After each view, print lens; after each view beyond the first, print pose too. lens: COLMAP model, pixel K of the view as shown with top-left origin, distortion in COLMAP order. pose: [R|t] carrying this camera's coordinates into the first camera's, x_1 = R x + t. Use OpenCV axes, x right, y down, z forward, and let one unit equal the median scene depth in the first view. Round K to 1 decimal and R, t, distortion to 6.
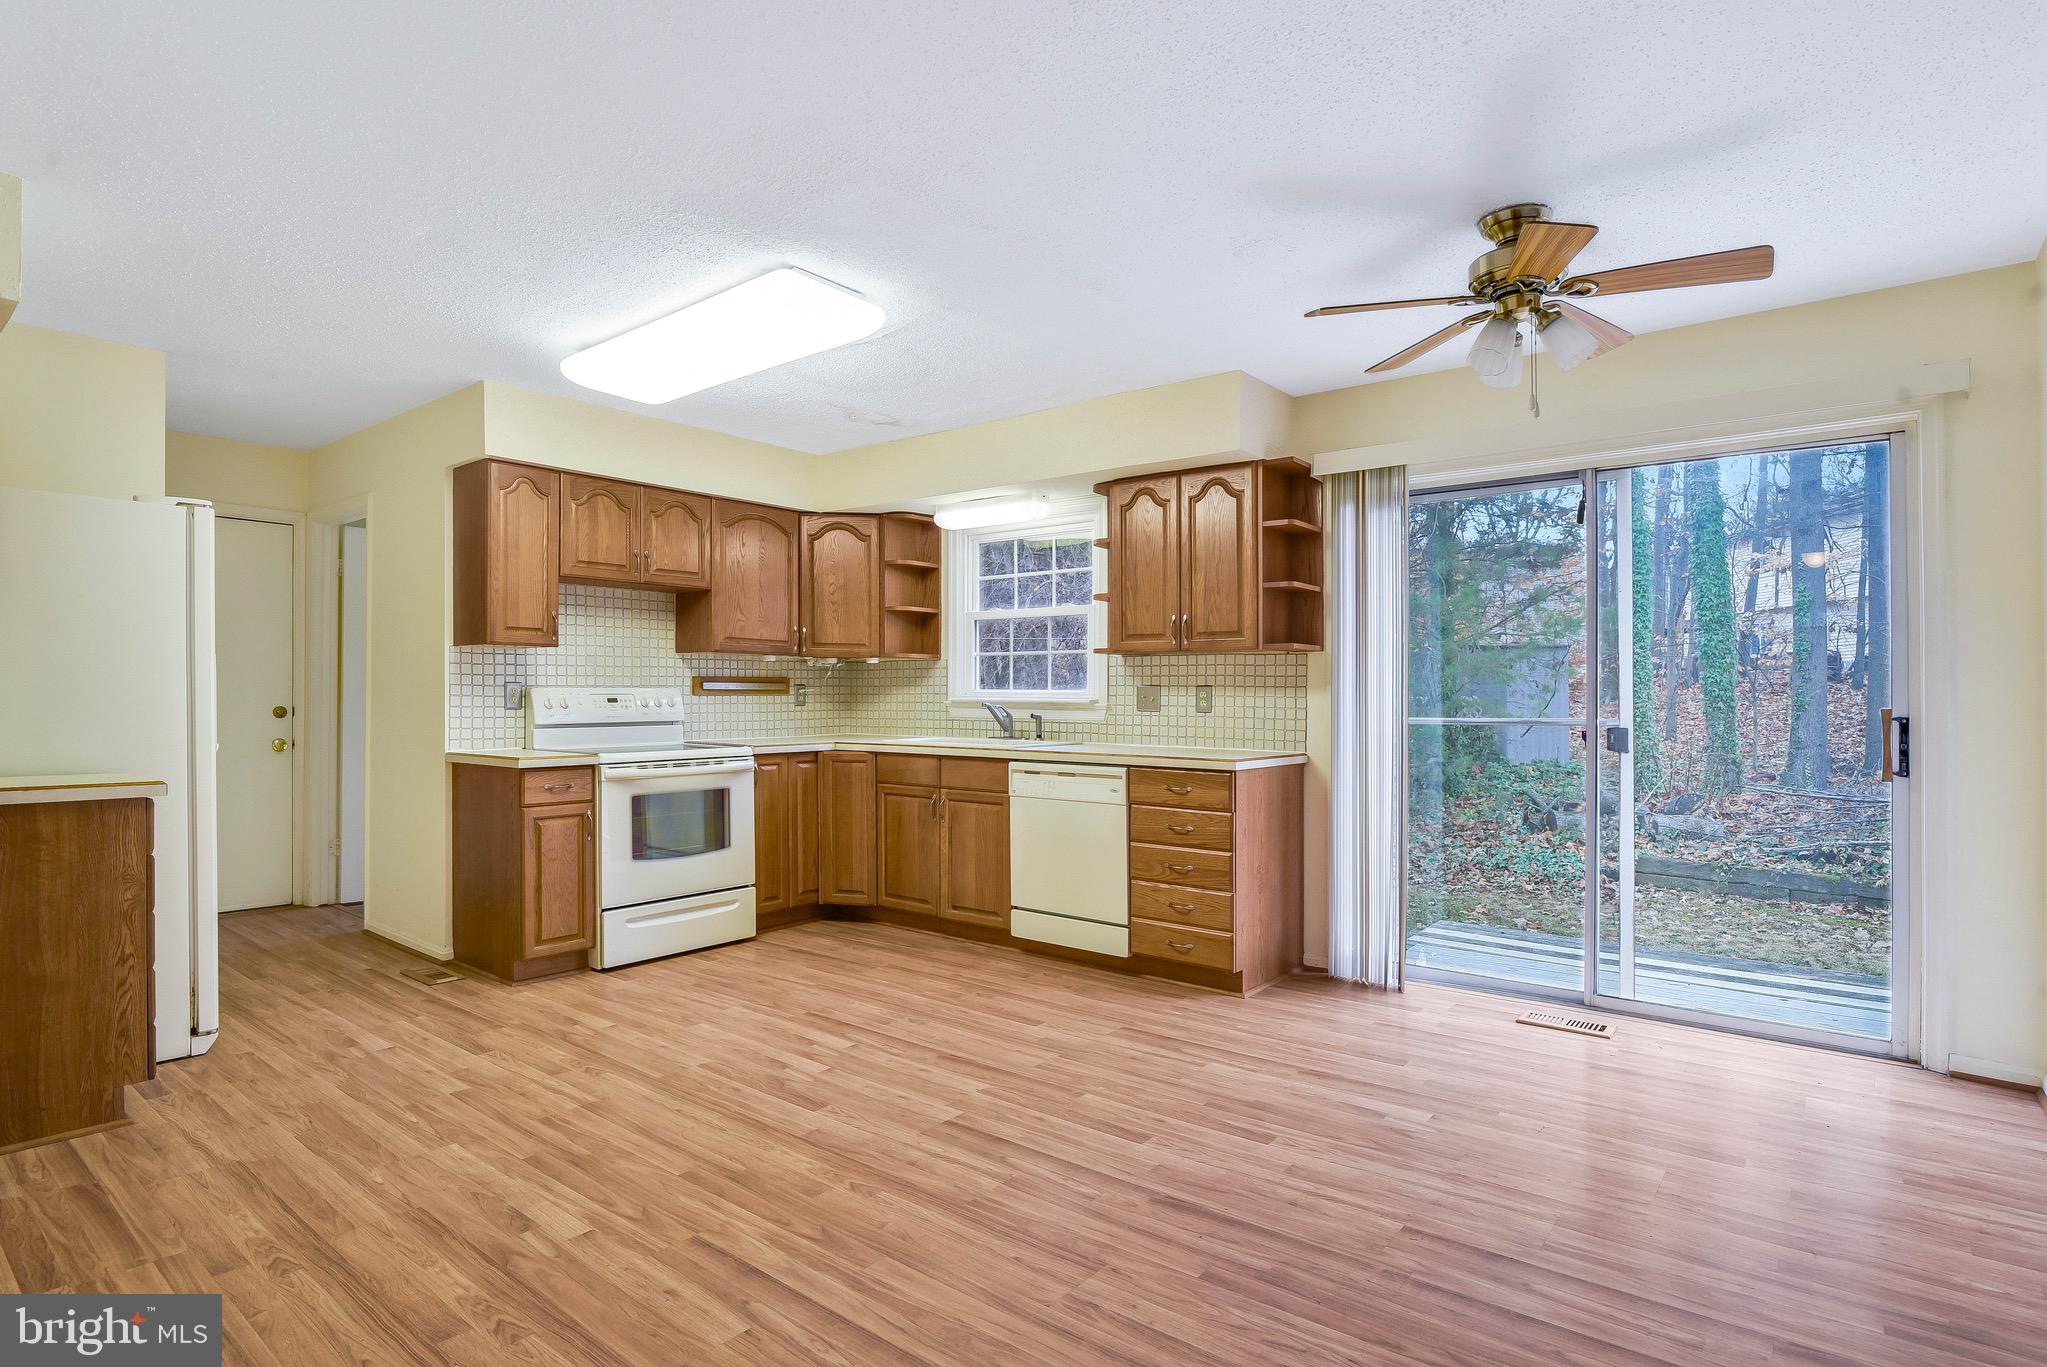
lens RADIAL K [[1043.9, 0, 989.6], [0, 1043.9, 688.8], [0, 0, 1]] dist [-0.020515, -0.001301]
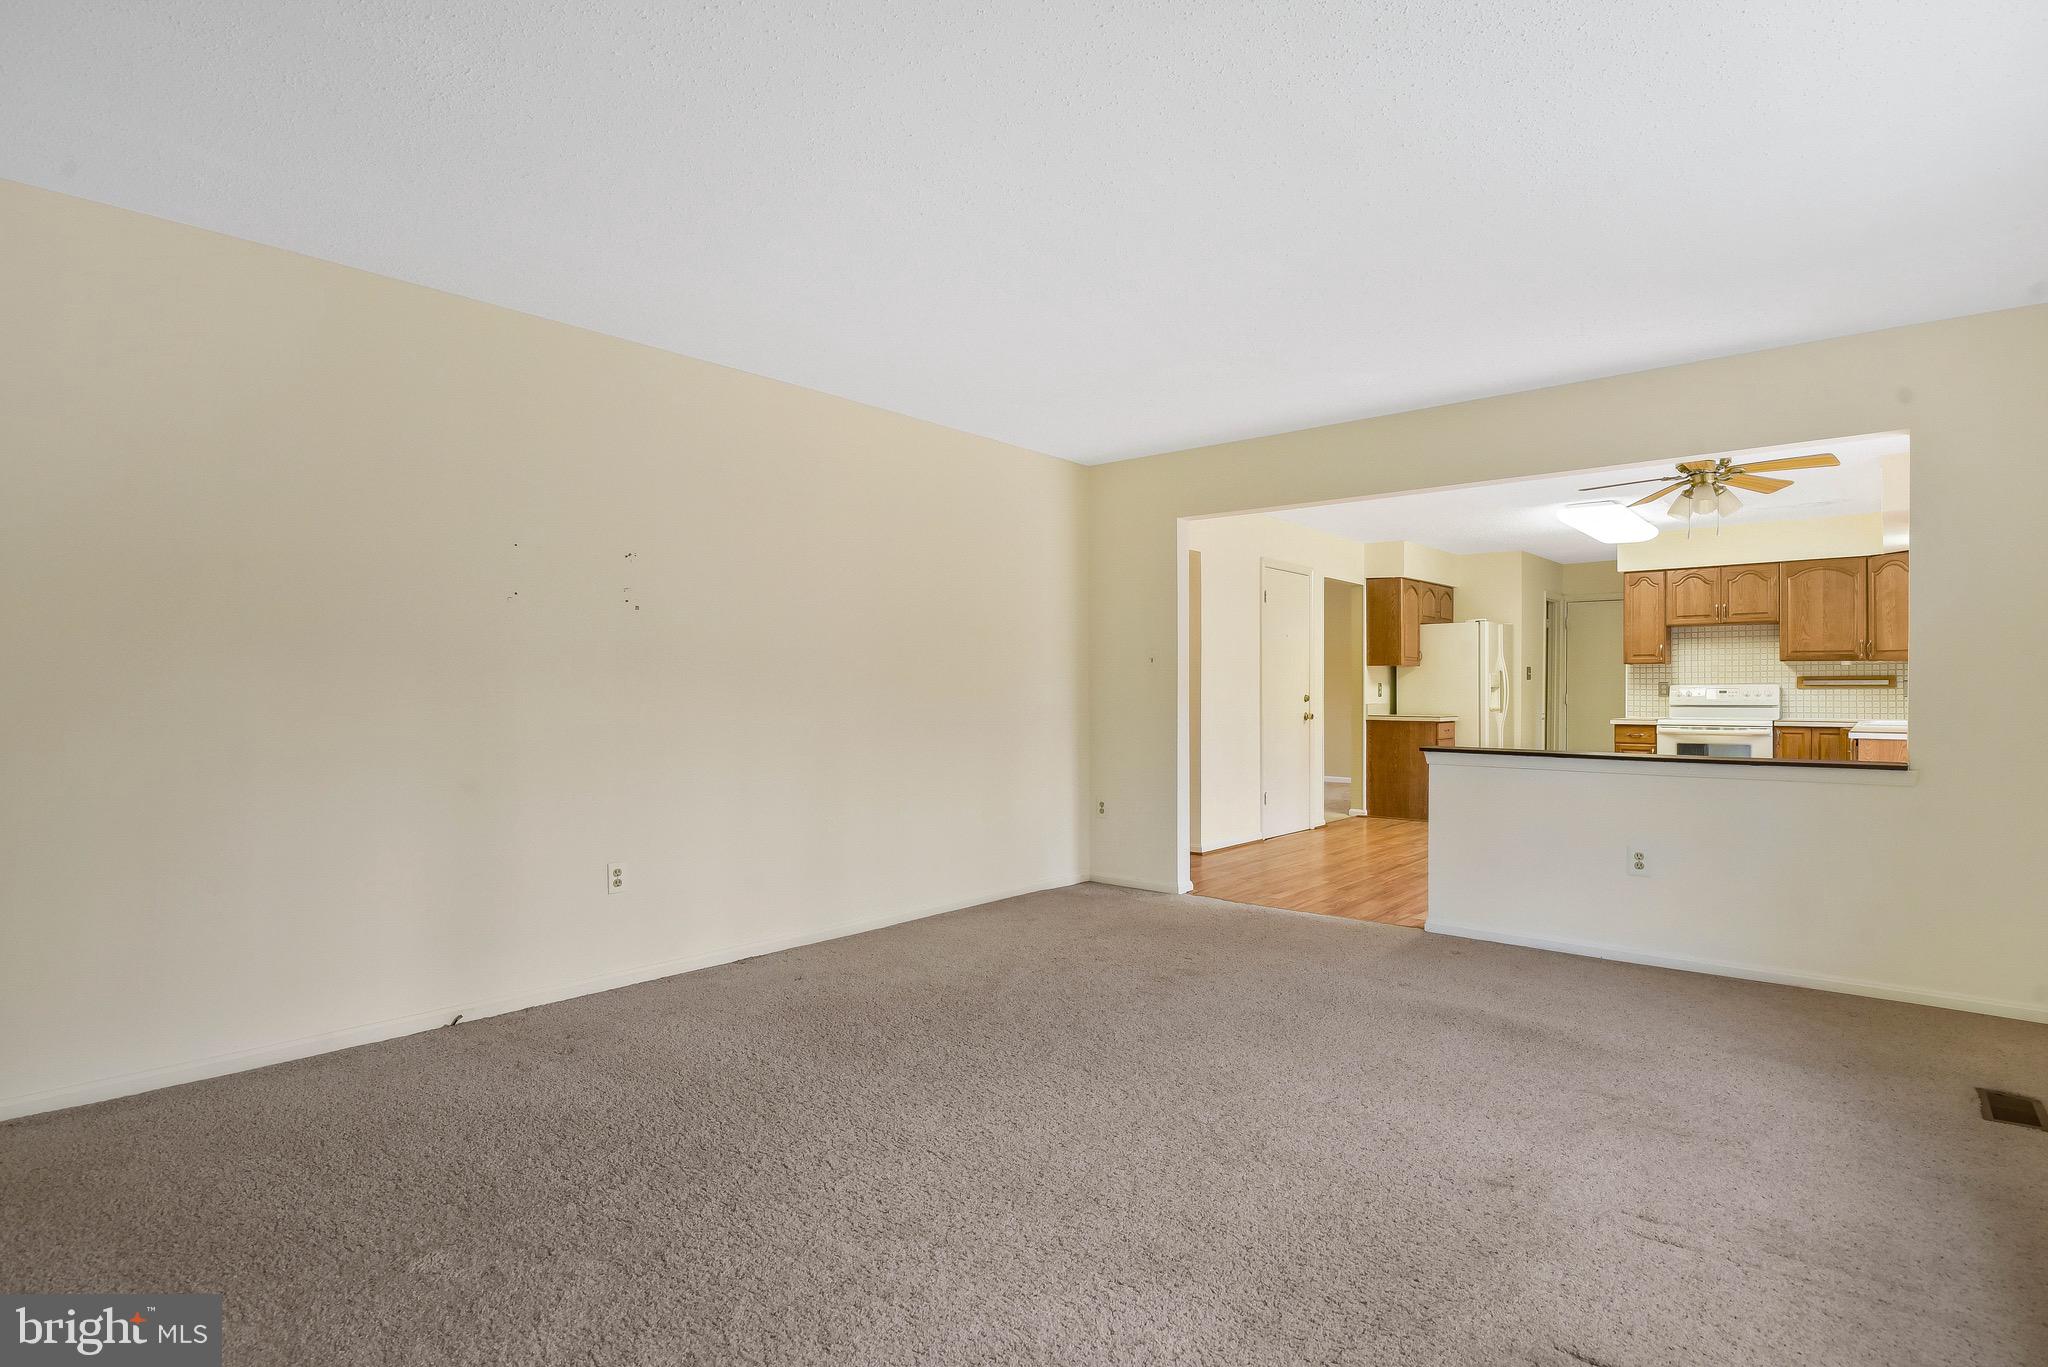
lens RADIAL K [[1044.4, 0, 1016.2], [0, 1044.4, 690.1], [0, 0, 1]] dist [-0.020515, -0.001301]
pose [[-0.039667, -0.002614, -0.999210, 1.423827], [0.007967, 0.999964, -0.002932, 0.003895], [0.999181, -0.008077, -0.039645, -0.094474]]
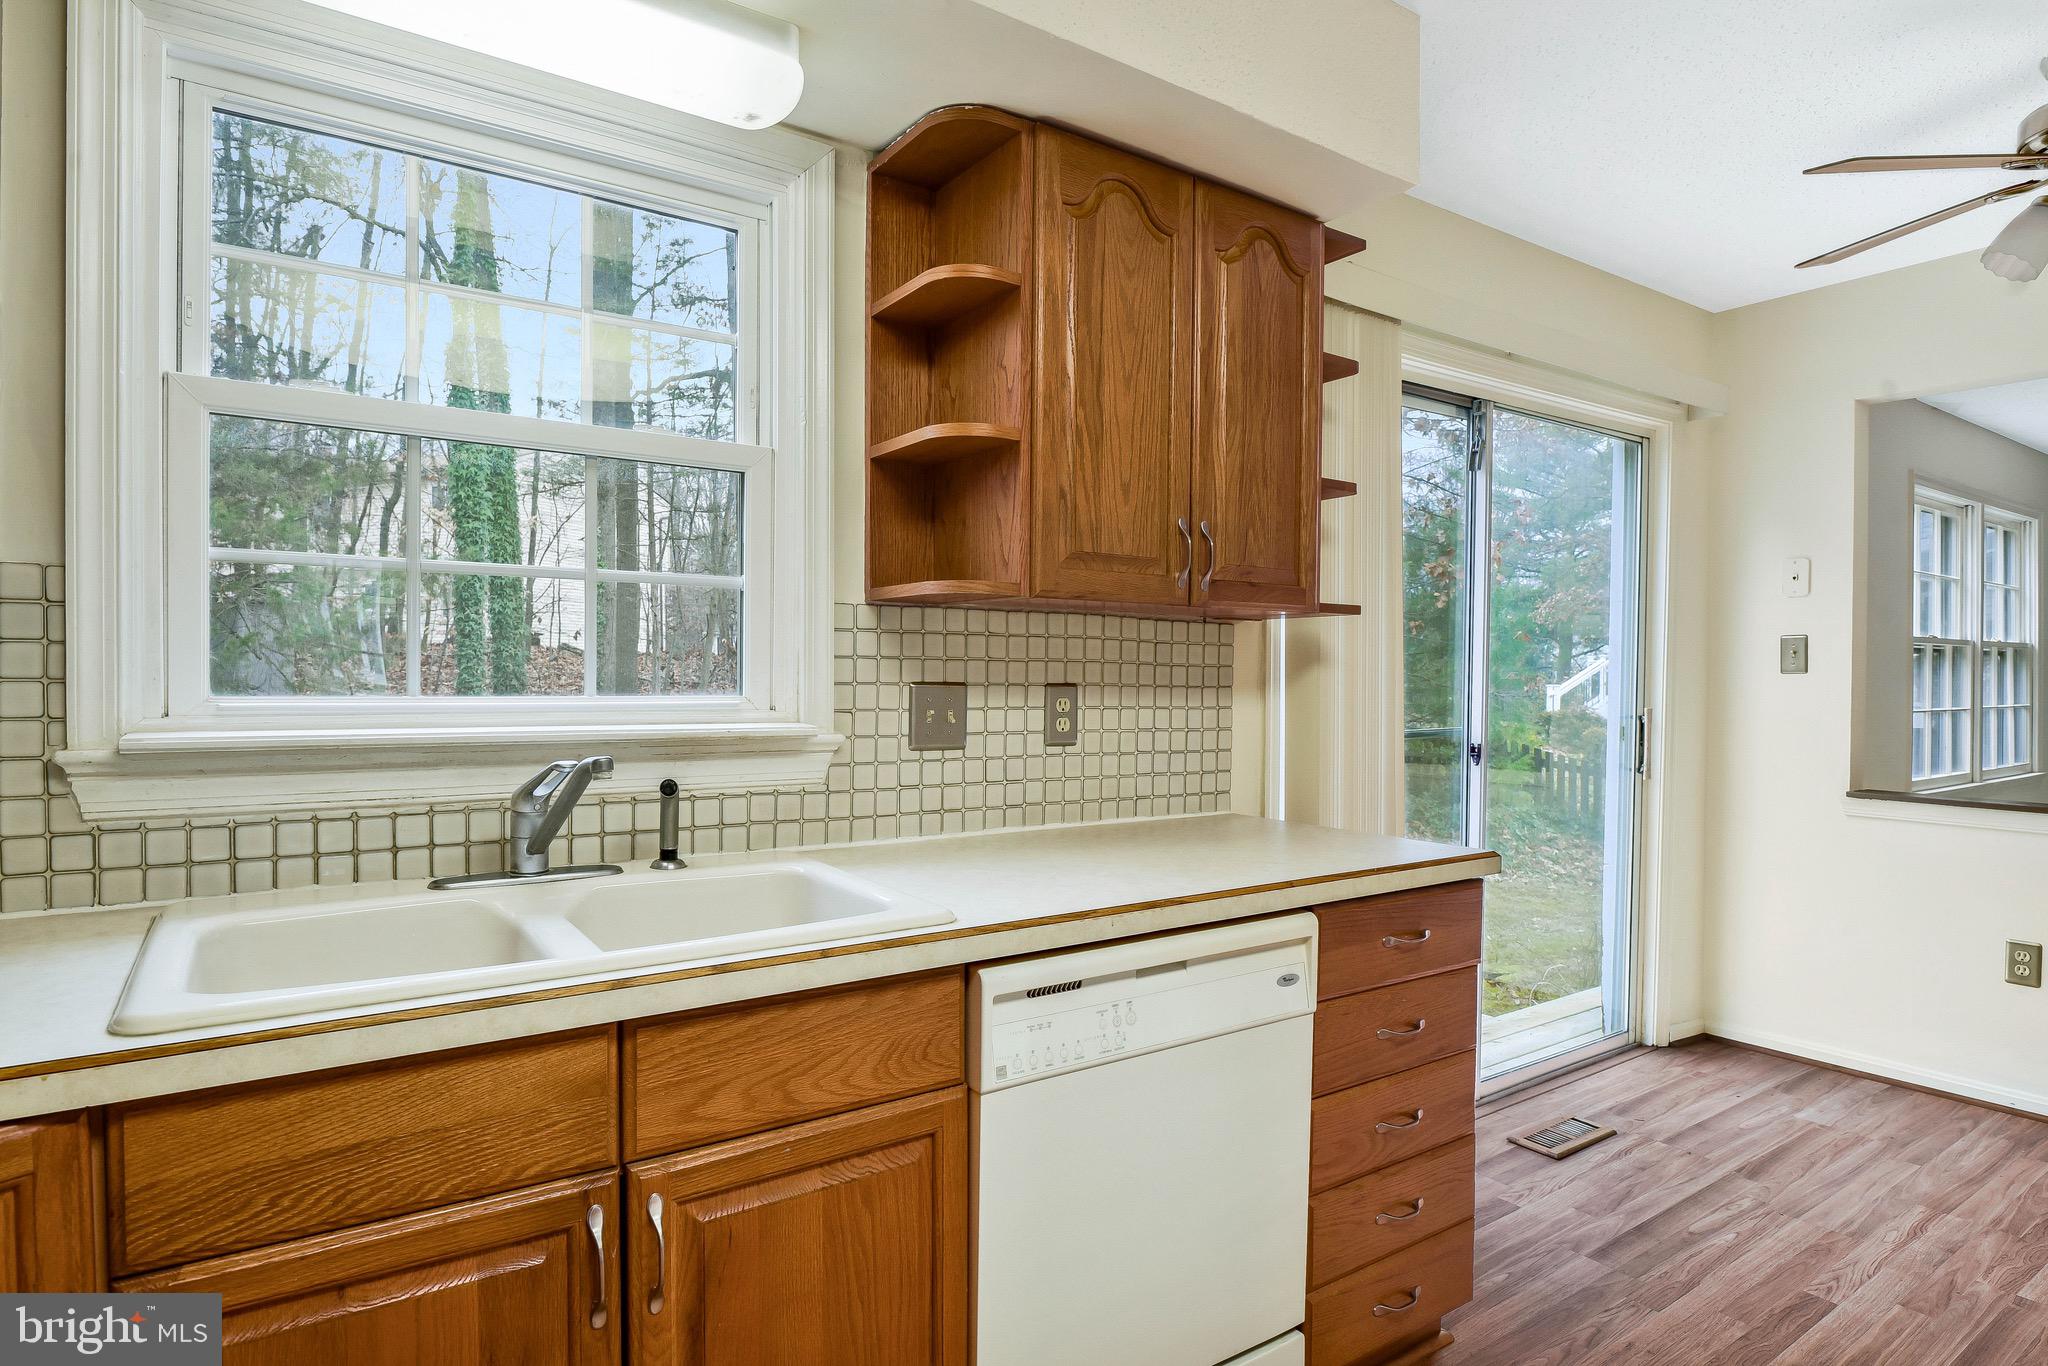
lens RADIAL K [[1102.3, 0, 984.7], [0, 1102.3, 708.0], [0, 0, 1]] dist [-0.012208, 0.001776]
pose [[0.286543, -0.028507, 0.957643, -0.244629], [-0.008962, 0.999434, 0.032432, -0.007779], [-0.958025, -0.017875, 0.286126, 0.884966]]
